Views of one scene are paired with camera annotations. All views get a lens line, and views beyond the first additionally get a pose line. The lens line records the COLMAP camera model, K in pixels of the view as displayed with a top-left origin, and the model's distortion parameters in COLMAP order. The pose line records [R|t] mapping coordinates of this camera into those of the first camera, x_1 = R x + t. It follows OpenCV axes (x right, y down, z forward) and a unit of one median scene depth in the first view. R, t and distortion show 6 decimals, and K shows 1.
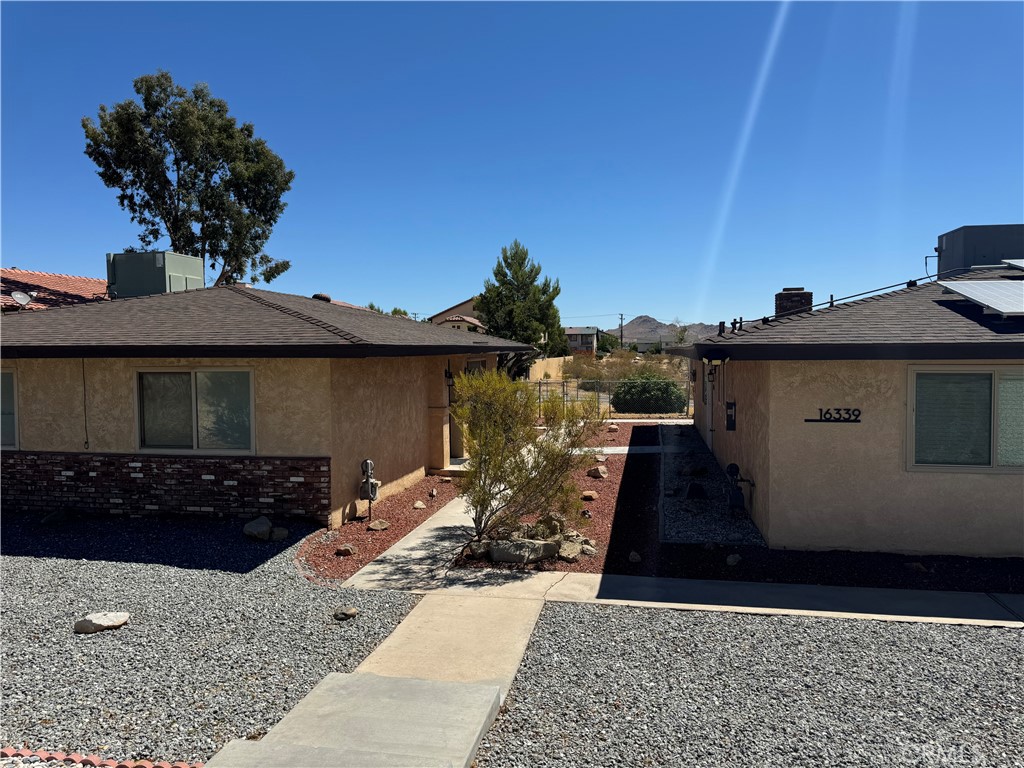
lens RADIAL K [[718.4, 0, 521.8], [0, 718.4, 385.5], [0, 0, 1]] dist [0.050975, -0.075766]
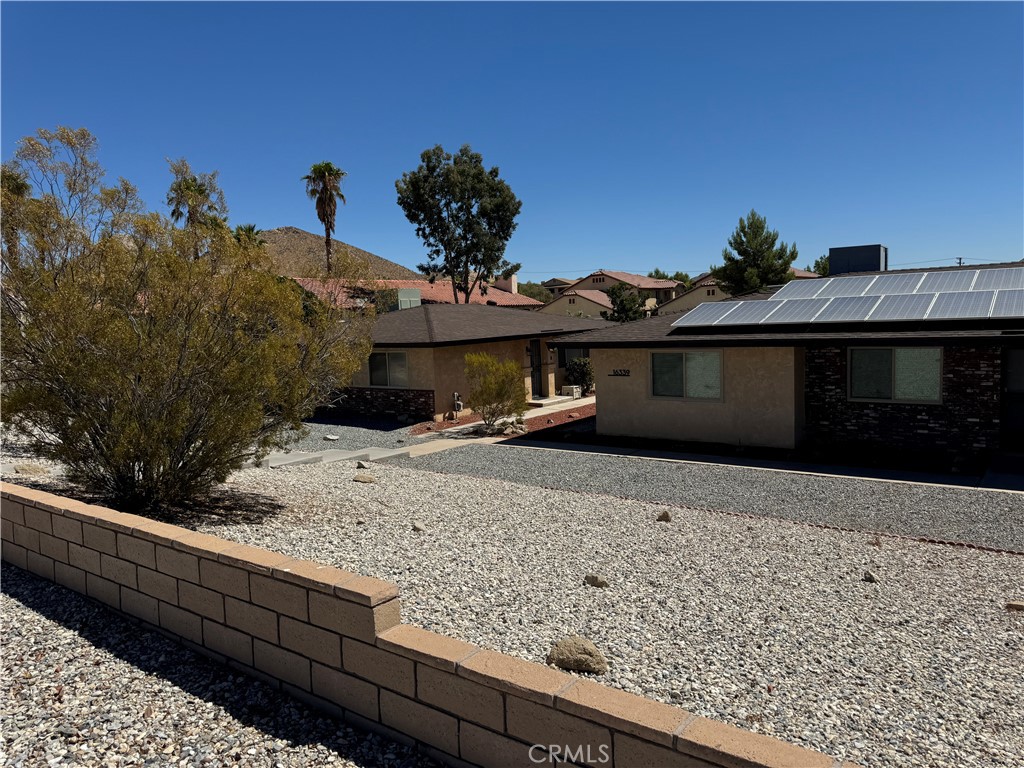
lens RADIAL K [[719.2, 0, 521.9], [0, 719.2, 382.9], [0, 0, 1]] dist [0.092918, -0.121656]
pose [[0.899271, 0.012191, -0.437223, 1.066587], [0.012313, 0.998510, 0.053167, -0.044446], [0.437219, -0.053195, 0.897780, -1.000759]]
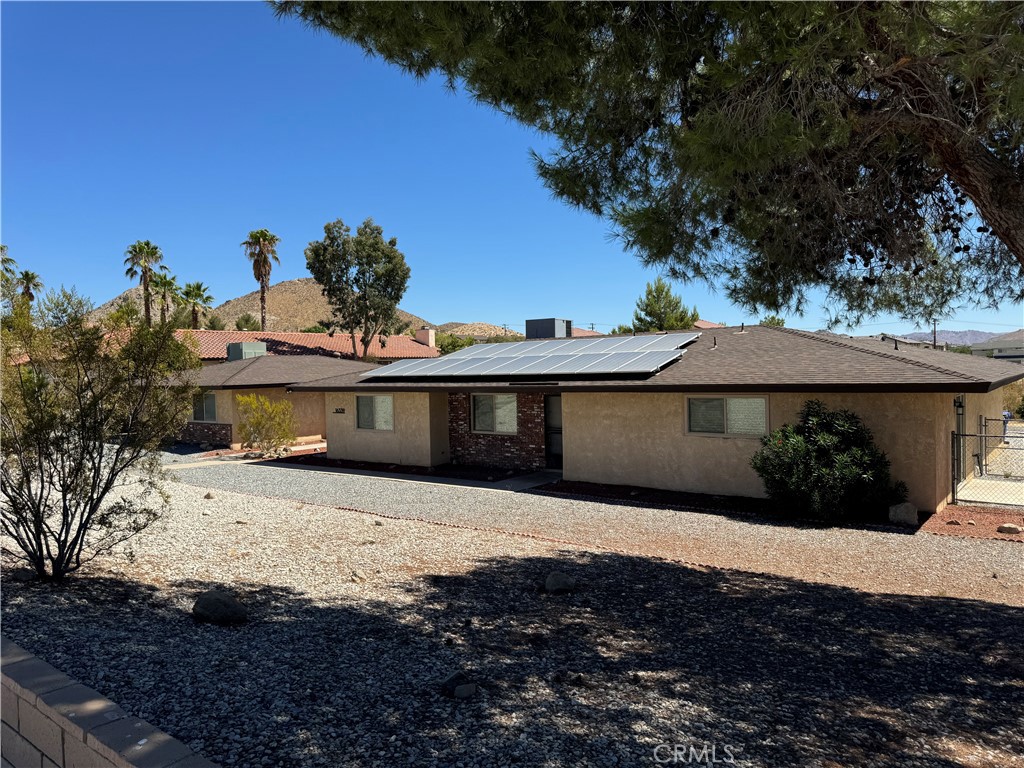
lens RADIAL K [[715.5, 0, 512.0], [0, 715.5, 384.0], [0, 0, 1]] dist [0.170288, -0.176200]
pose [[0.880487, -0.002311, -0.474065, 2.280169], [-0.005933, 0.999856, -0.015893, -0.021400], [0.474034, 0.016806, 0.880346, -1.113444]]
